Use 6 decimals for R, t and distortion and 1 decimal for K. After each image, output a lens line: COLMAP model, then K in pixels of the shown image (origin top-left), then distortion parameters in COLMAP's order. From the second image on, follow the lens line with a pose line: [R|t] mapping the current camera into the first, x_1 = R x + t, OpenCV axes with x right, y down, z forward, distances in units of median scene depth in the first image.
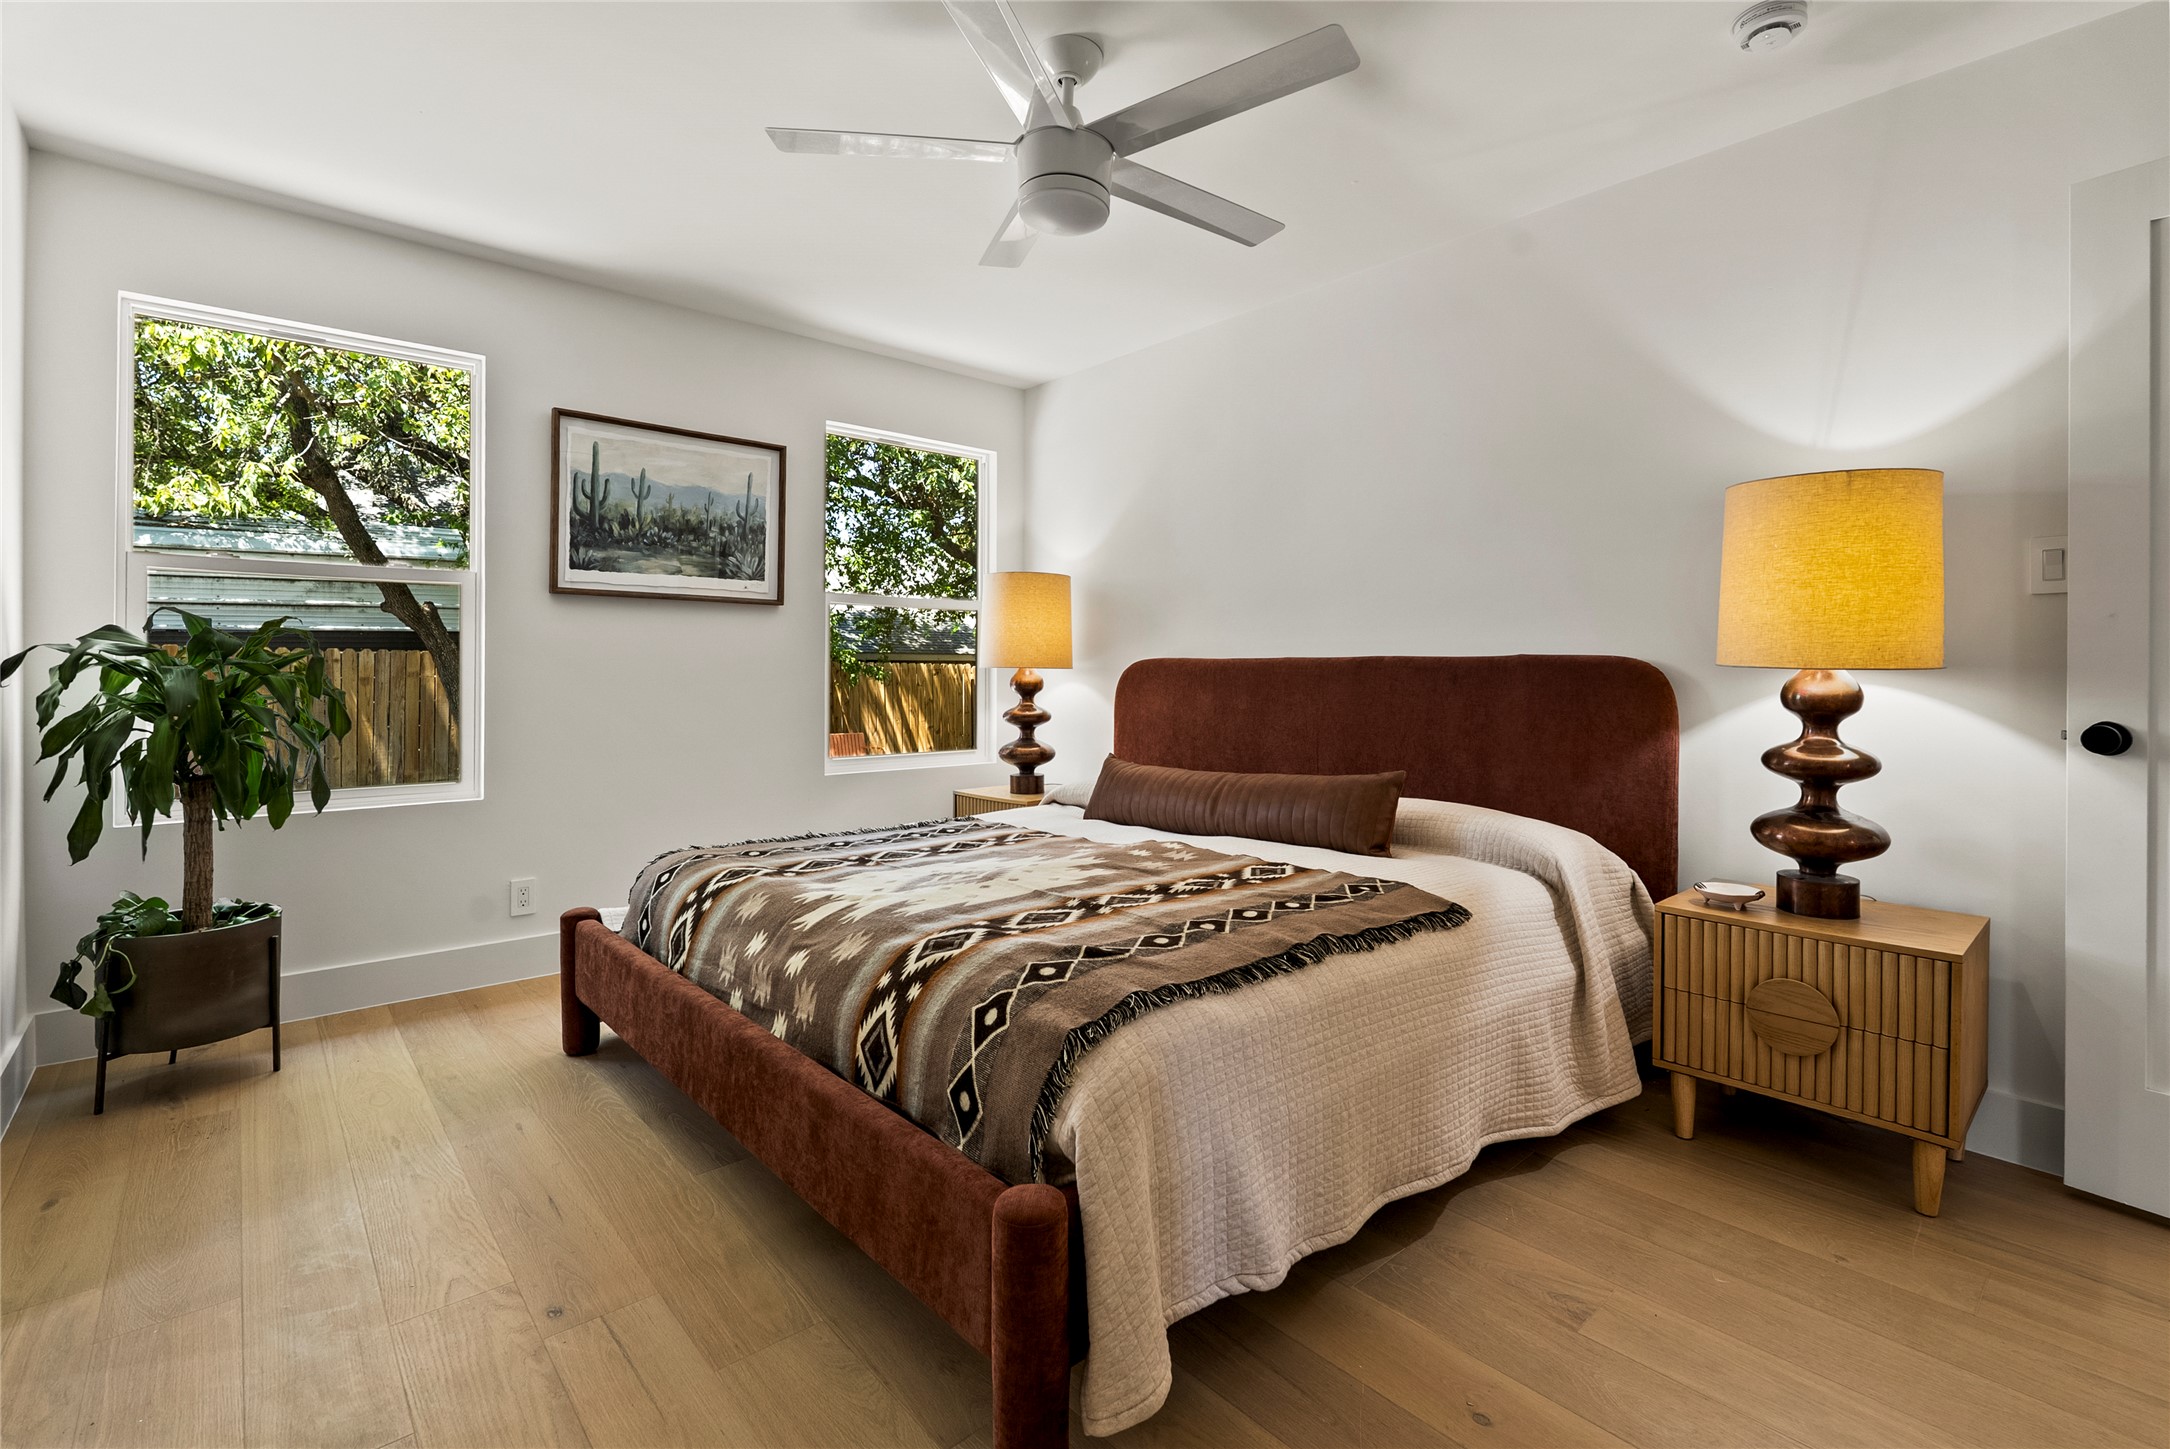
lens RADIAL K [[986.4, 0, 1065.3], [0, 986.4, 668.9], [0, 0, 1]] dist [-0.002400, -0.000784]
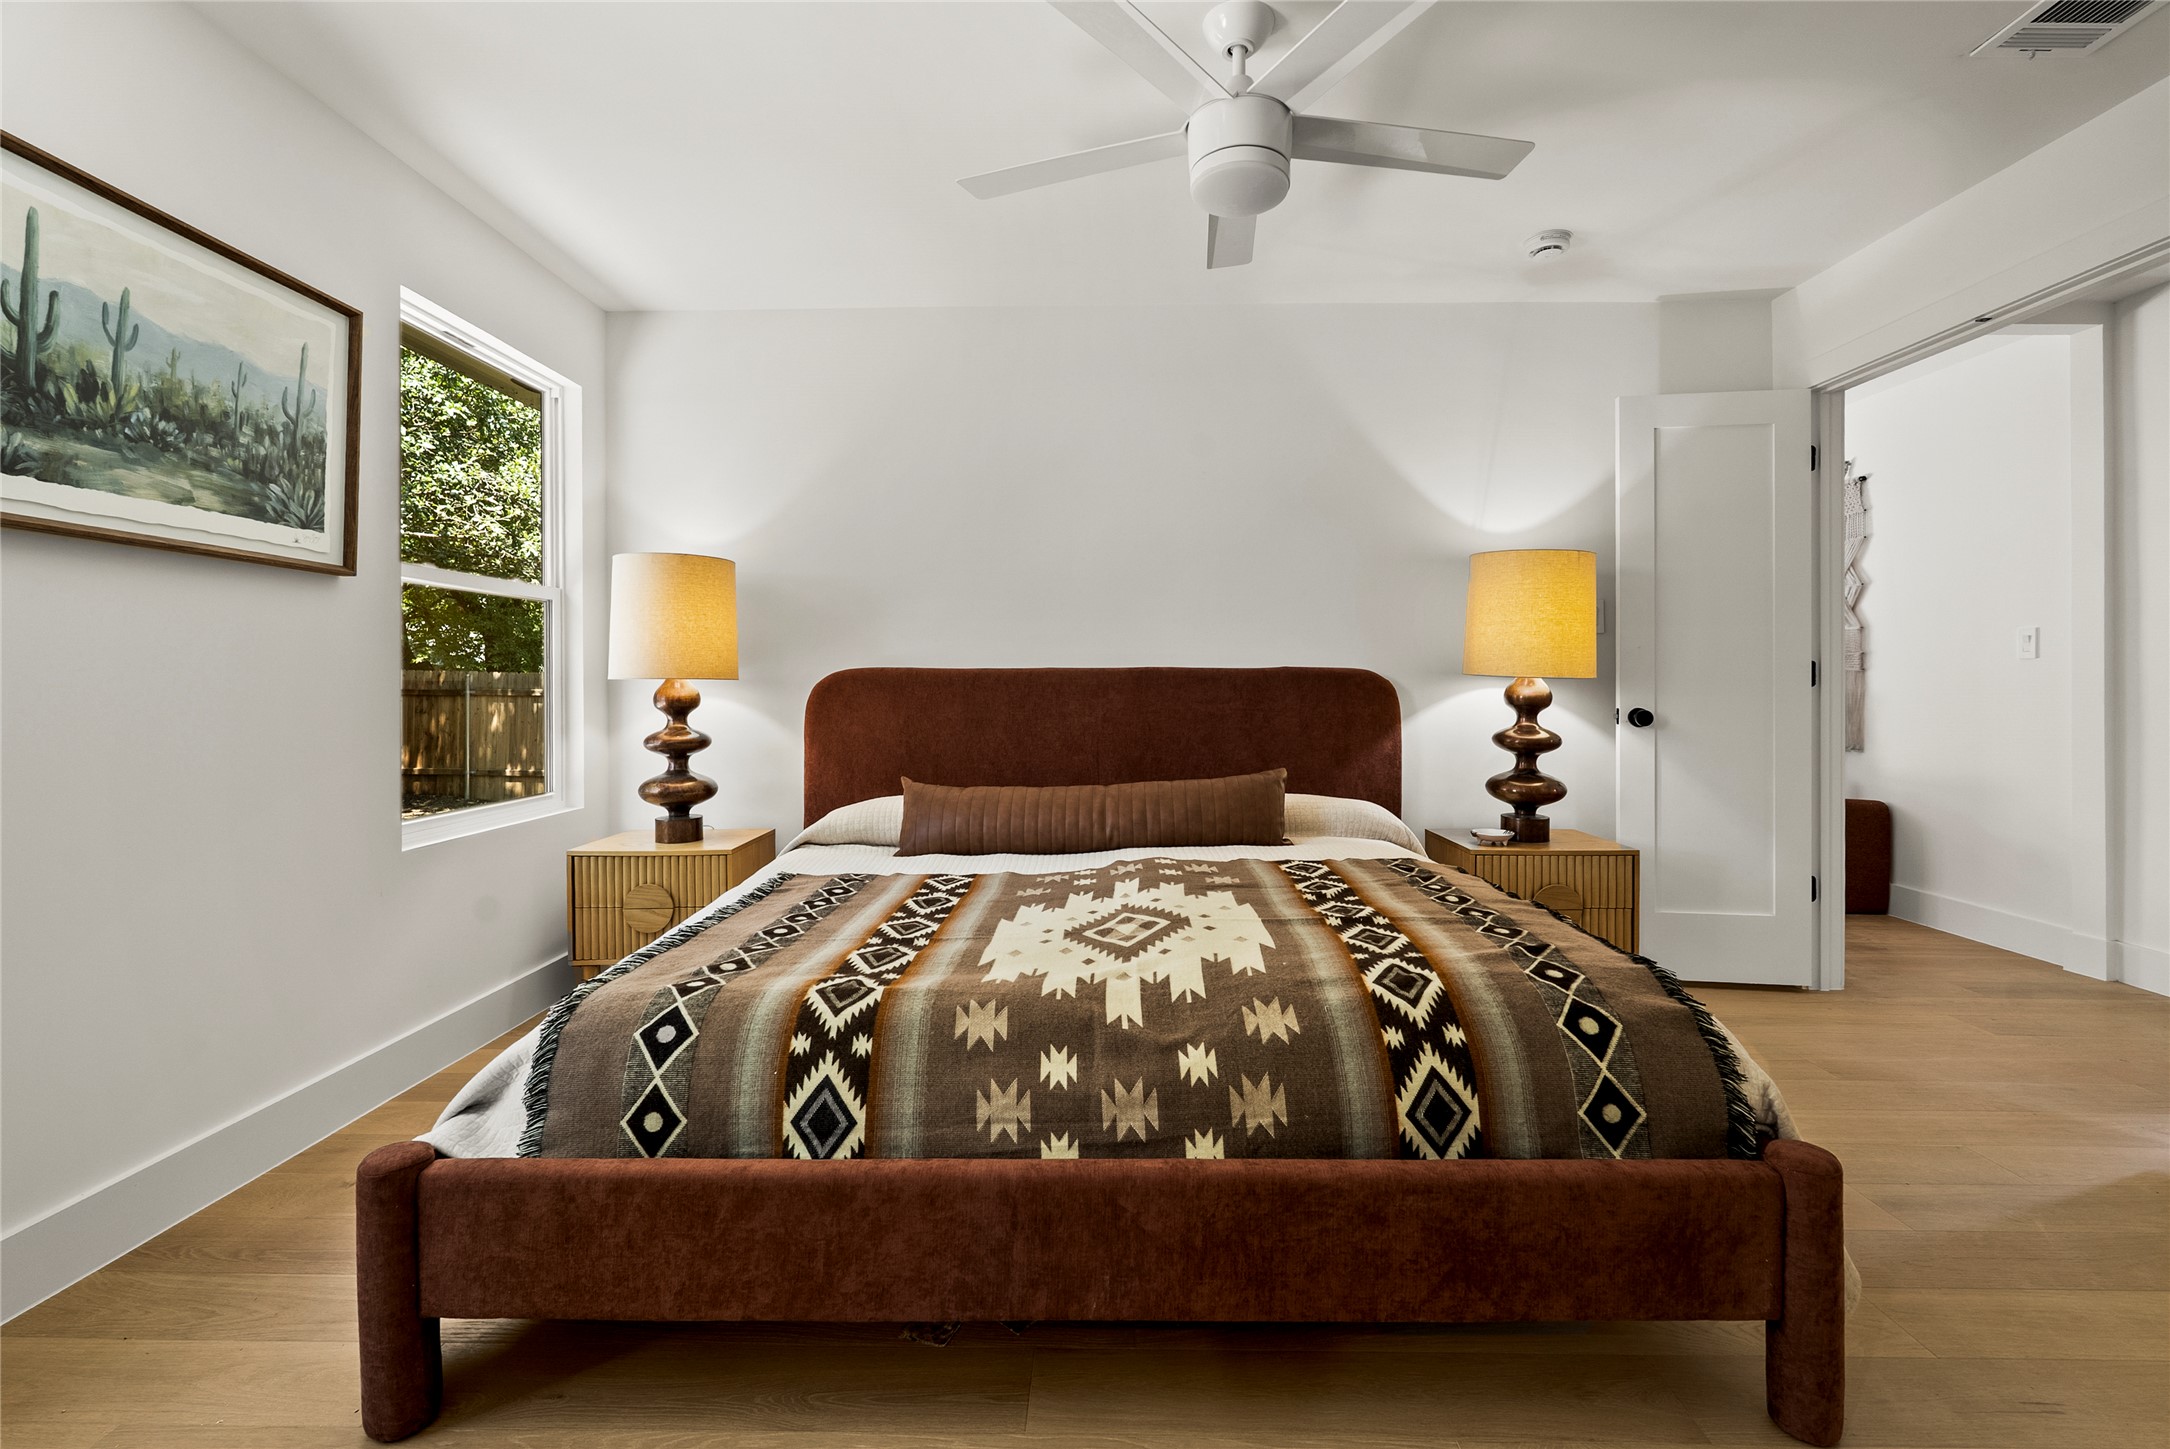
lens RADIAL K [[986.4, 0, 1090.5], [0, 986.4, 684.7], [0, 0, 1]] dist [-0.002400, -0.000784]
pose [[0.665786, -0.007200, 0.746108, -0.487265], [0.002976, 0.999971, 0.006994, -0.001374], [-0.746137, -0.002436, 0.665788, 0.298594]]
